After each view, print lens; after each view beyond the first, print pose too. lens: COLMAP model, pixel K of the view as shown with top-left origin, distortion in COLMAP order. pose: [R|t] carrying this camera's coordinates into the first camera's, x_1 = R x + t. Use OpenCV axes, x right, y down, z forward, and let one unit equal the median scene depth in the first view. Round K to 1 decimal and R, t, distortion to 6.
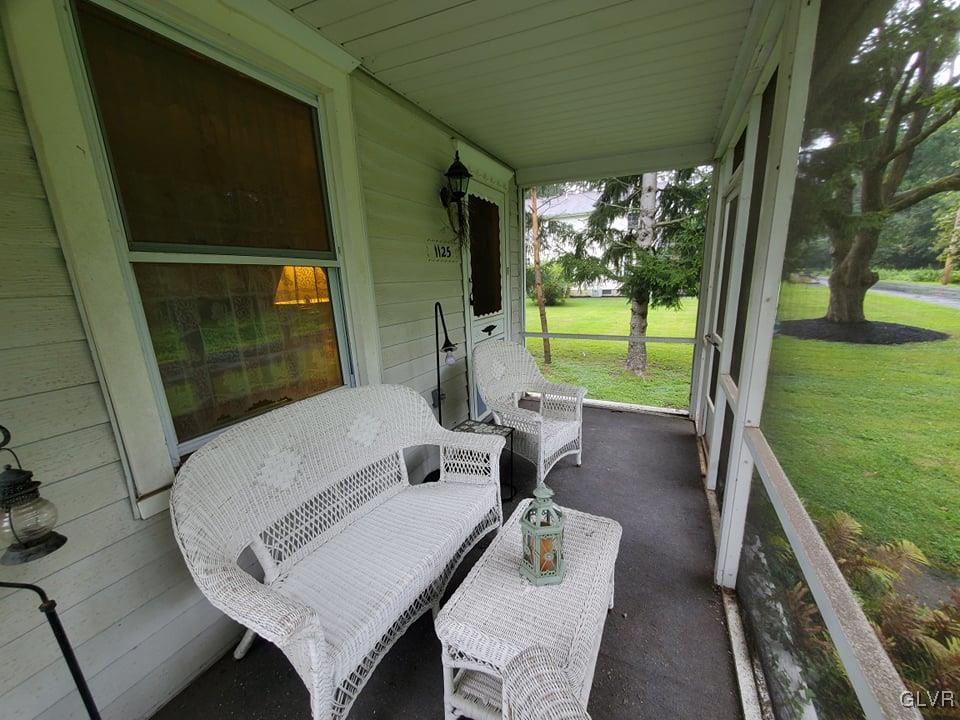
lens RADIAL K [[378.5, 0, 487.3], [0, 378.5, 370.6], [0, 0, 1]] dist [0.001287, -0.003233]
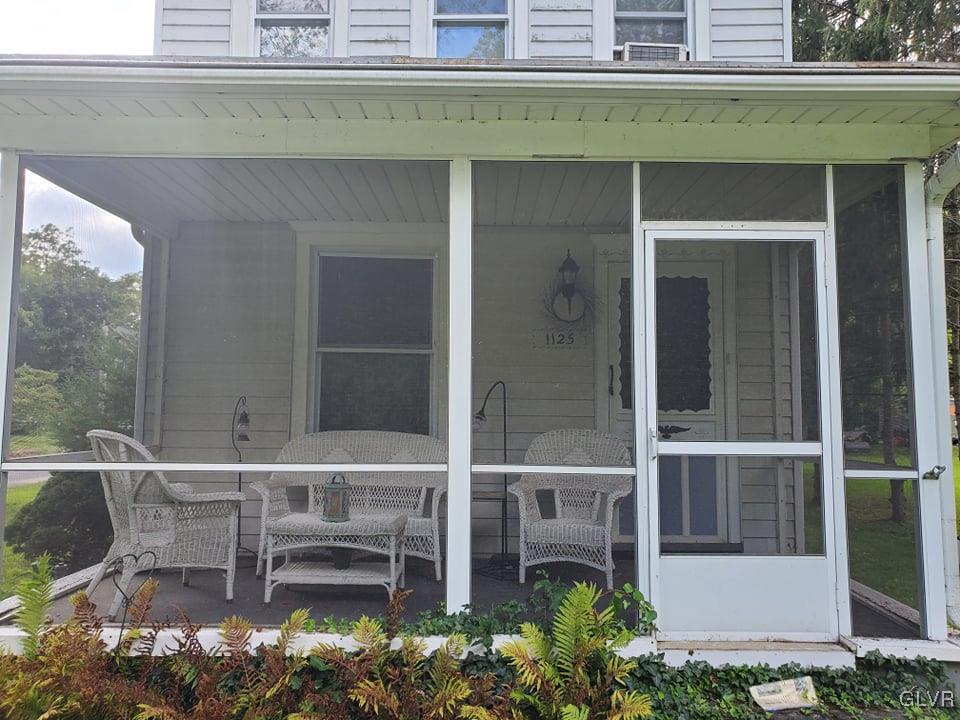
lens RADIAL K [[758.1, 0, 483.0], [0, 758.1, 357.1], [0, 0, 1]] dist [0.002243, 0.004428]
pose [[0.408531, -0.039948, -0.911870, 1.772419], [-0.240599, 0.958995, -0.149804, 0.097132], [0.880463, 0.280594, 0.382168, 0.046845]]
